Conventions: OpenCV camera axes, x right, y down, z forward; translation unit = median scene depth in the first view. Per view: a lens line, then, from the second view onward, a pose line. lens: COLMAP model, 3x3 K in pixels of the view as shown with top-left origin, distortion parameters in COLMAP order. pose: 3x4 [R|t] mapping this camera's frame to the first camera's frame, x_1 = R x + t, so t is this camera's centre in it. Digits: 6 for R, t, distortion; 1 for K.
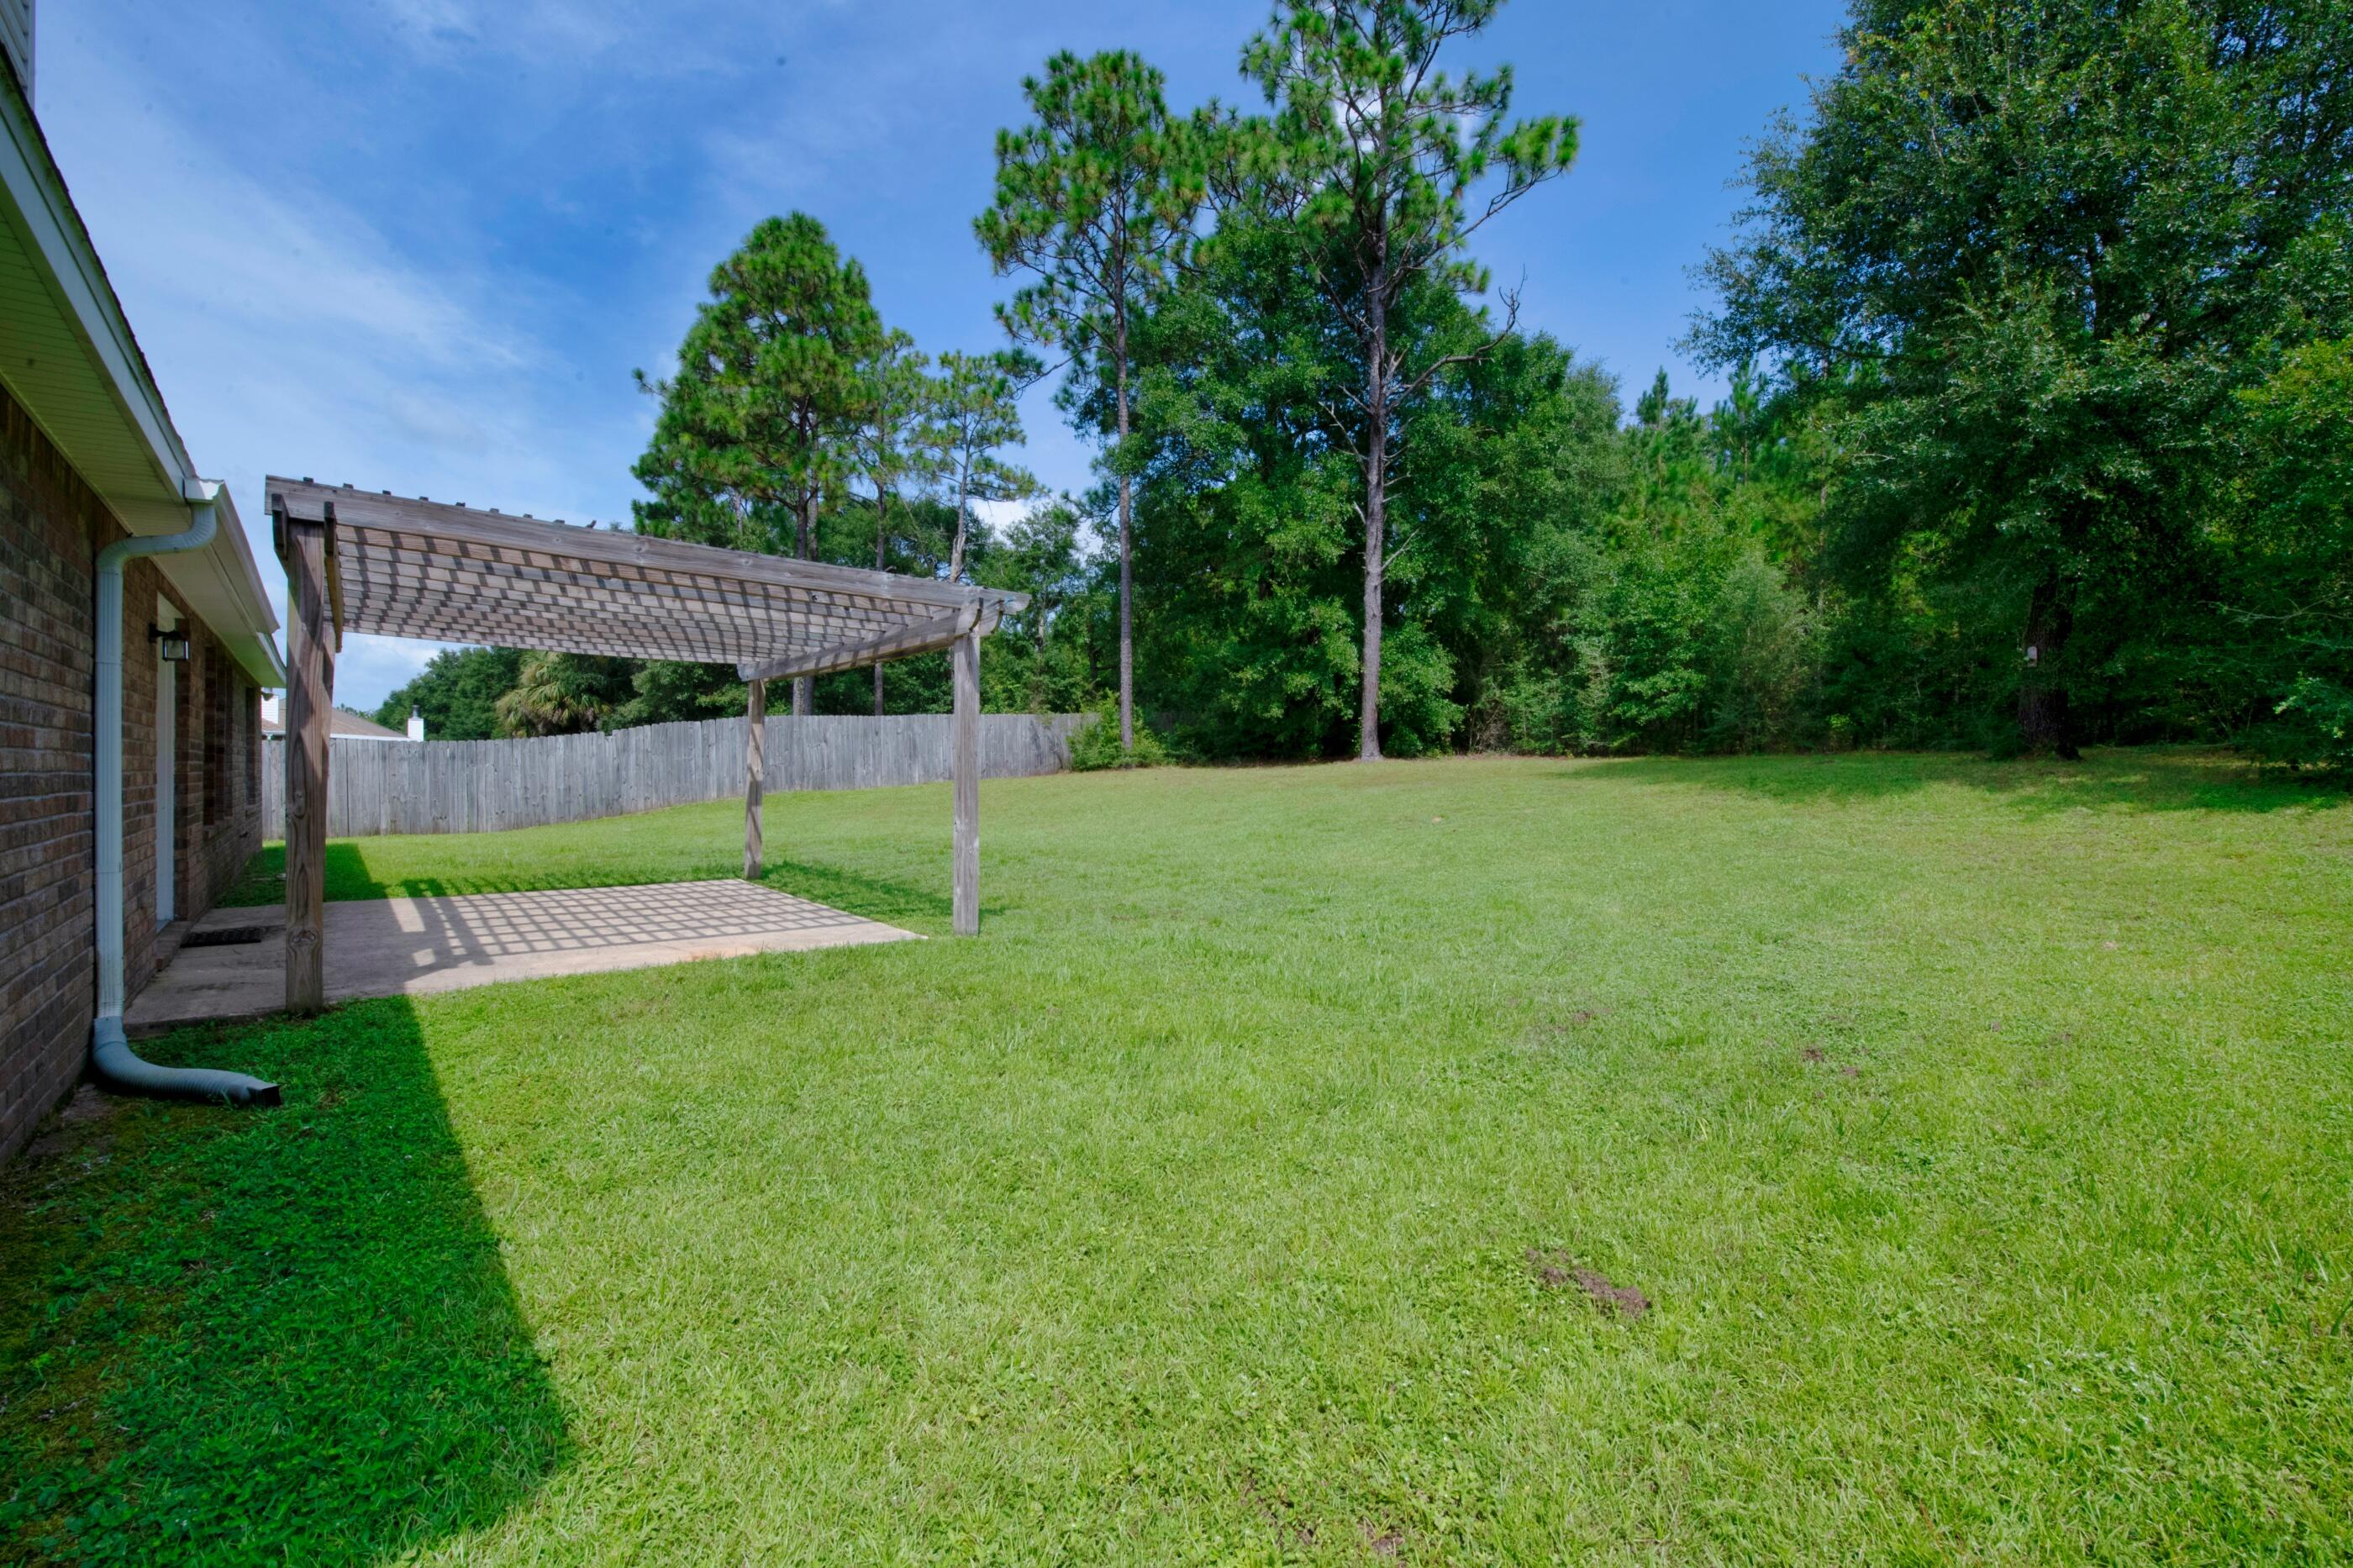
lens RADIAL K [[971.2, 0, 1226.5], [0, 971.2, 767.0], [0, 0, 1]] dist [0.010760, -0.004314]
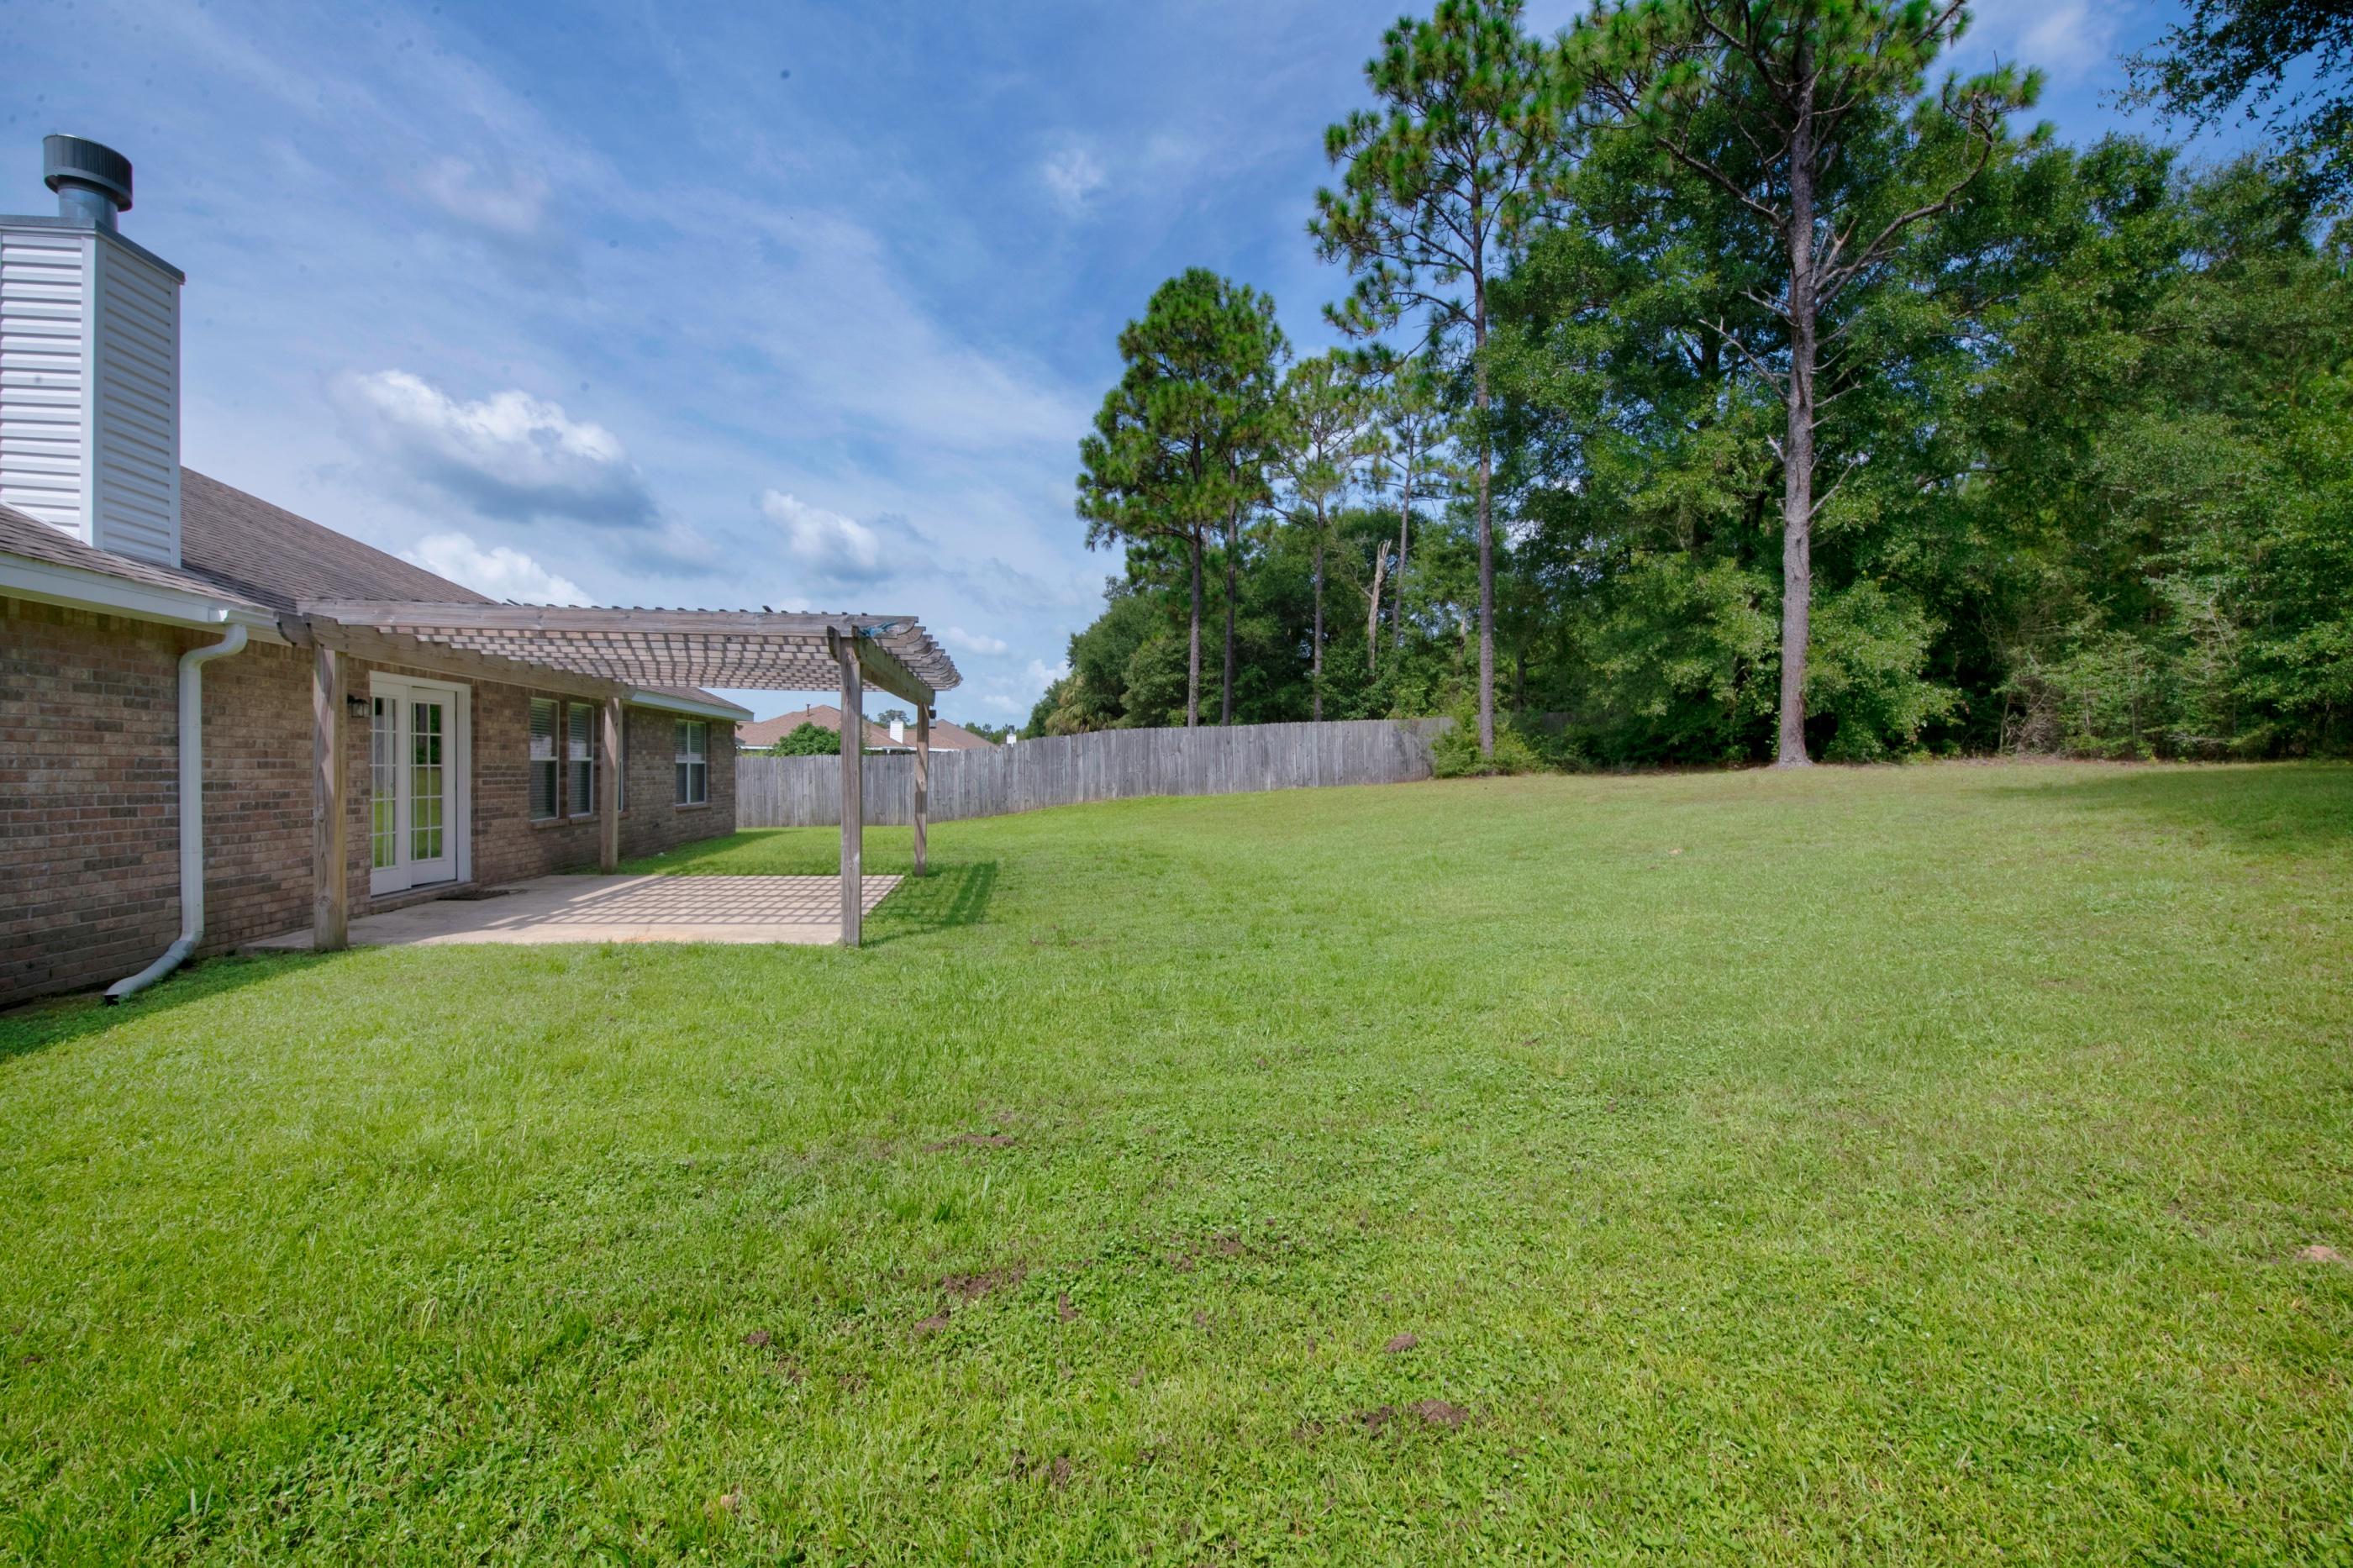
lens RADIAL K [[971.2, 0, 1173.4], [0, 971.2, 773.5], [0, 0, 1]] dist [0.010760, -0.004314]
pose [[0.831117, 0.002406, -0.556092, 0.169746], [-0.000069, 0.999991, 0.004224, -0.004914], [0.556098, -0.003472, 0.831110, 0.083997]]
